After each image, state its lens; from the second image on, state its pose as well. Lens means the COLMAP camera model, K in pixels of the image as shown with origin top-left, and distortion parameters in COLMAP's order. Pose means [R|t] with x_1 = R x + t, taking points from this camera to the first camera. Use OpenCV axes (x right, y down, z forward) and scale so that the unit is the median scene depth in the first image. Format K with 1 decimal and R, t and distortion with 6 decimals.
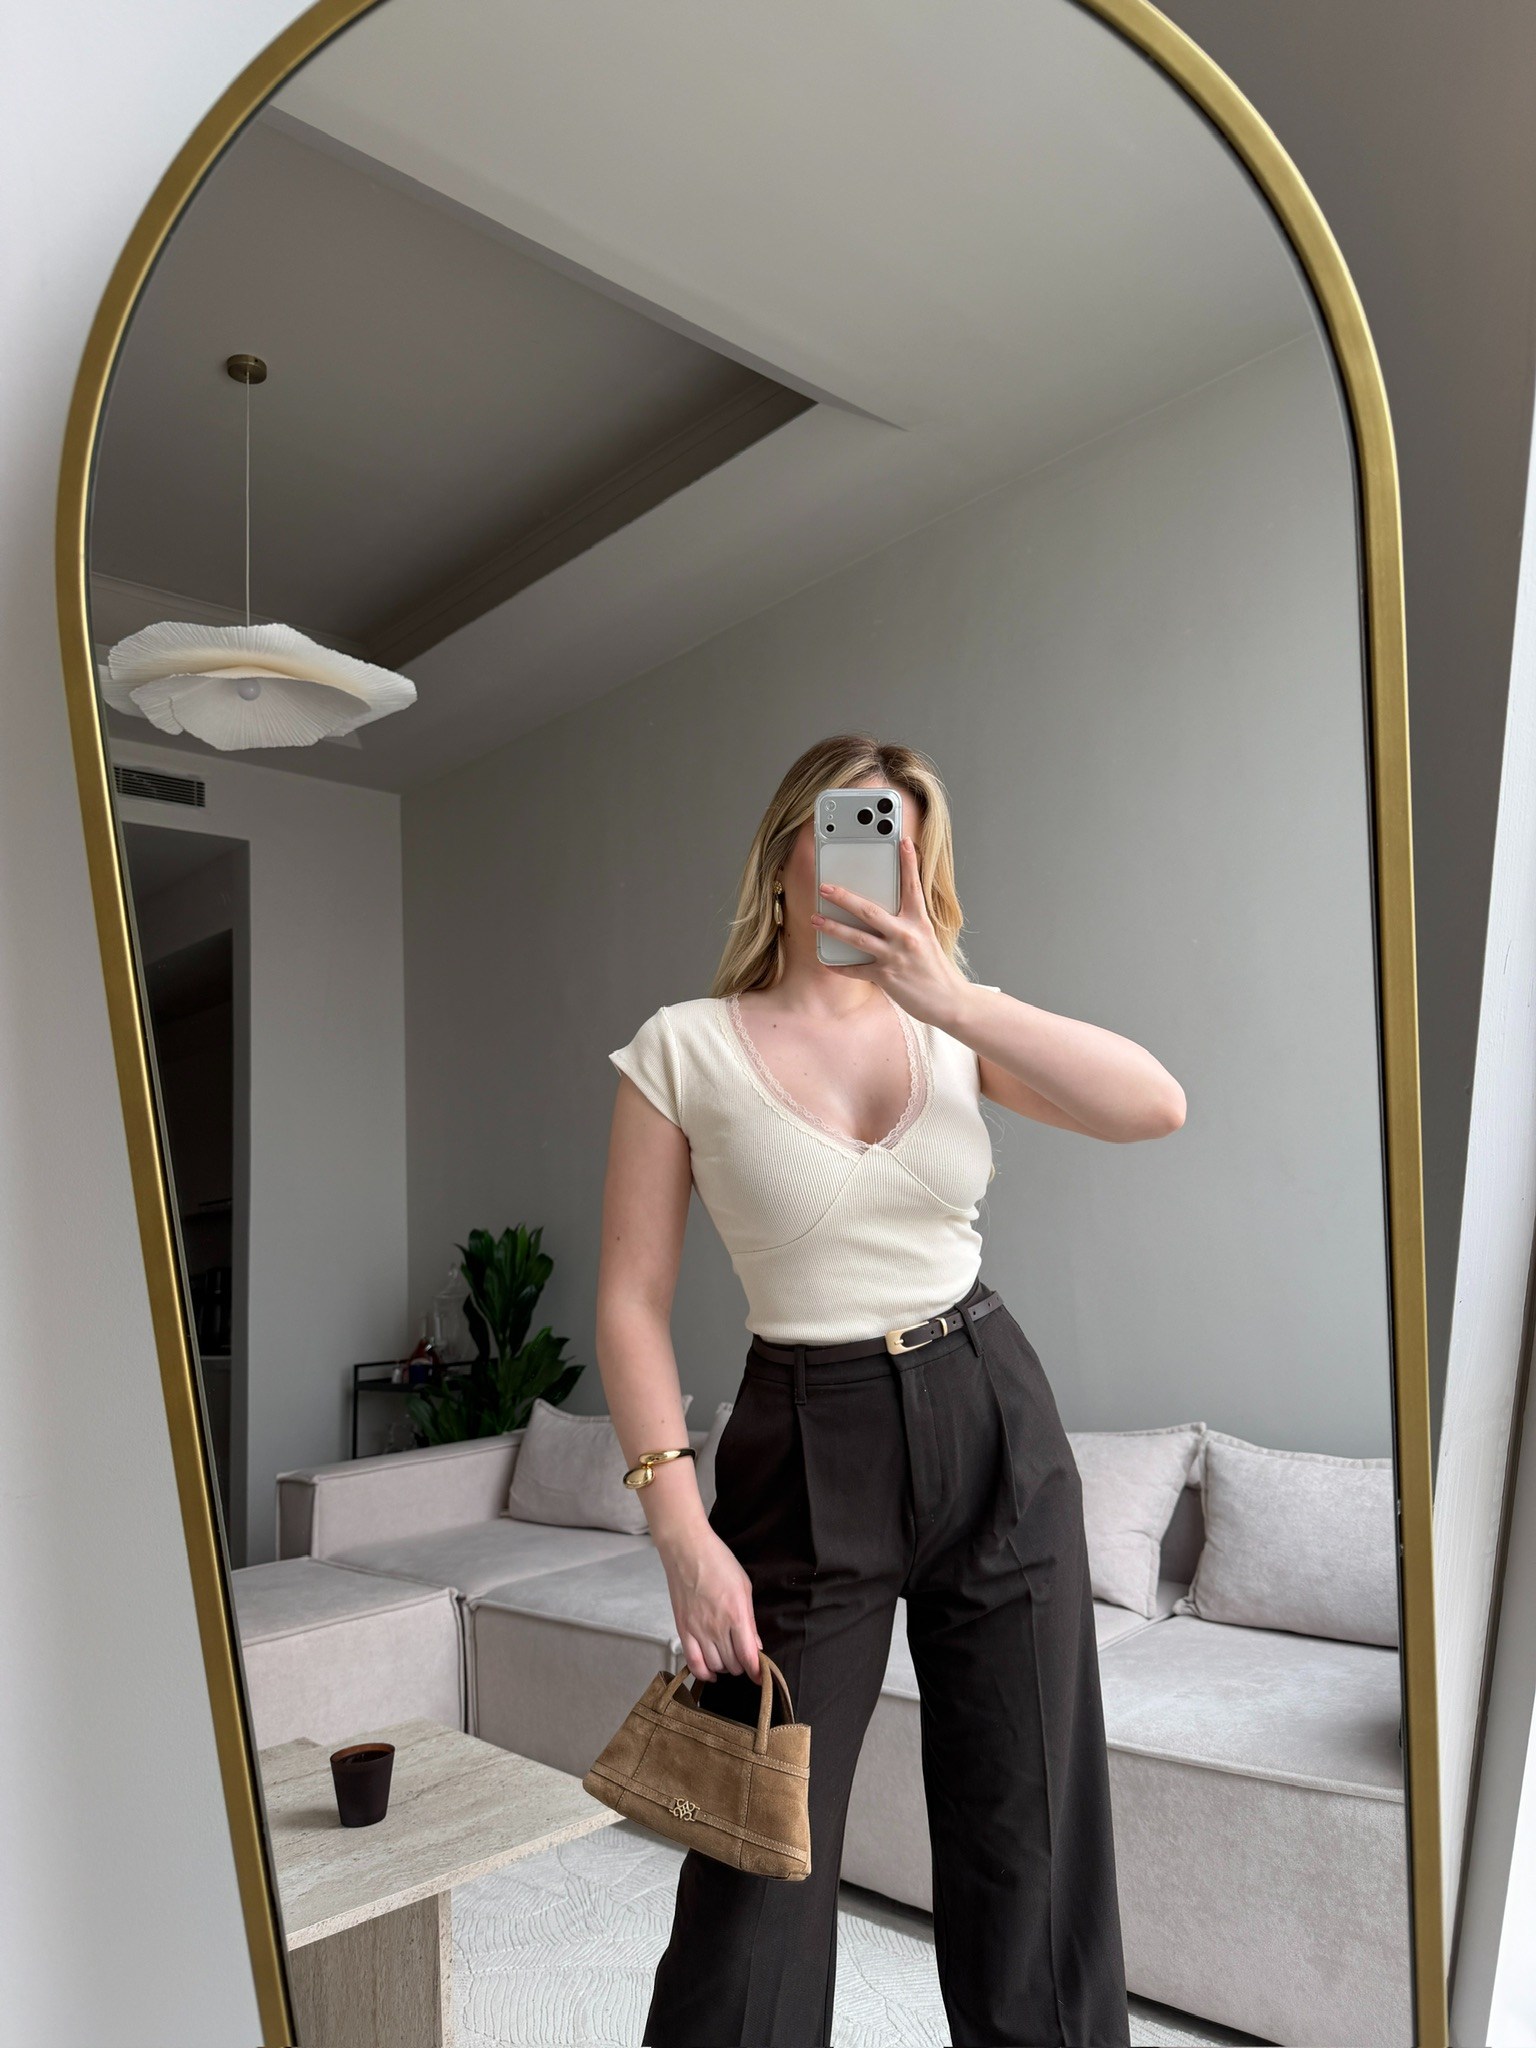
lens RADIAL K [[1432.4, 0, 763.5], [0, 1432.4, 1011.6], [0, 0, 1]] dist [-0.013335, -0.017807]
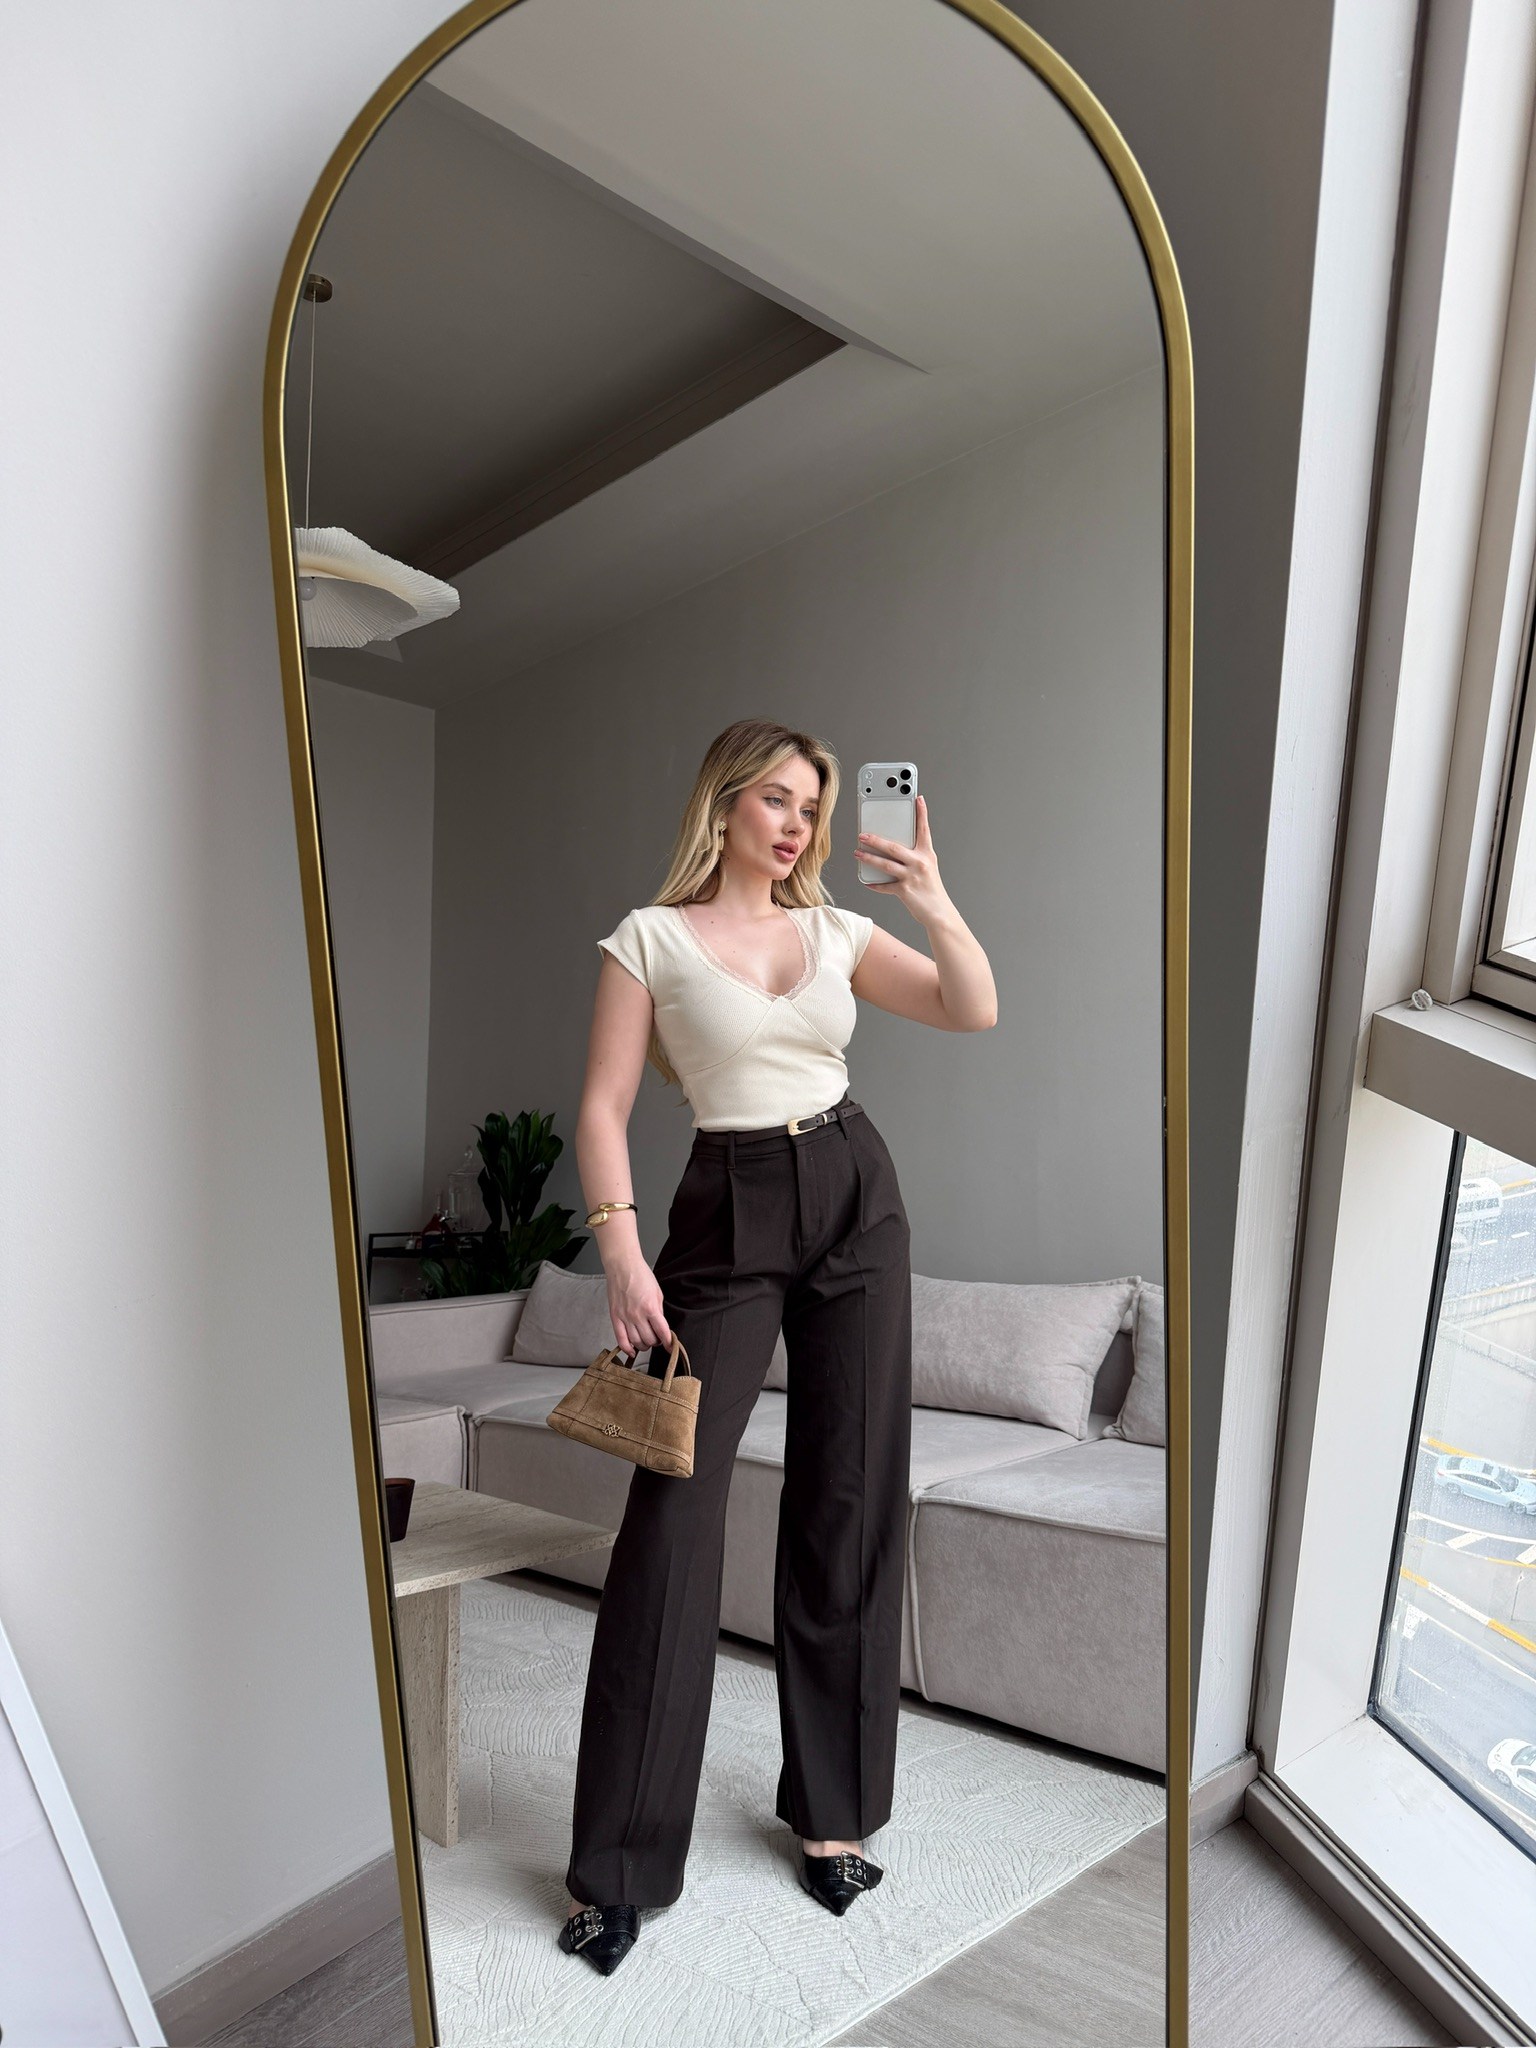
lens RADIAL K [[1432.4, 0, 765.0], [0, 1432.4, 1010.8], [0, 0, 1]] dist [-0.013335, -0.017807]
pose [[0.998801, 0.048590, -0.006033, 0.009348], [-0.048416, 0.998483, 0.026223, 0.054645], [0.007298, -0.025900, 0.999638, -0.098128]]
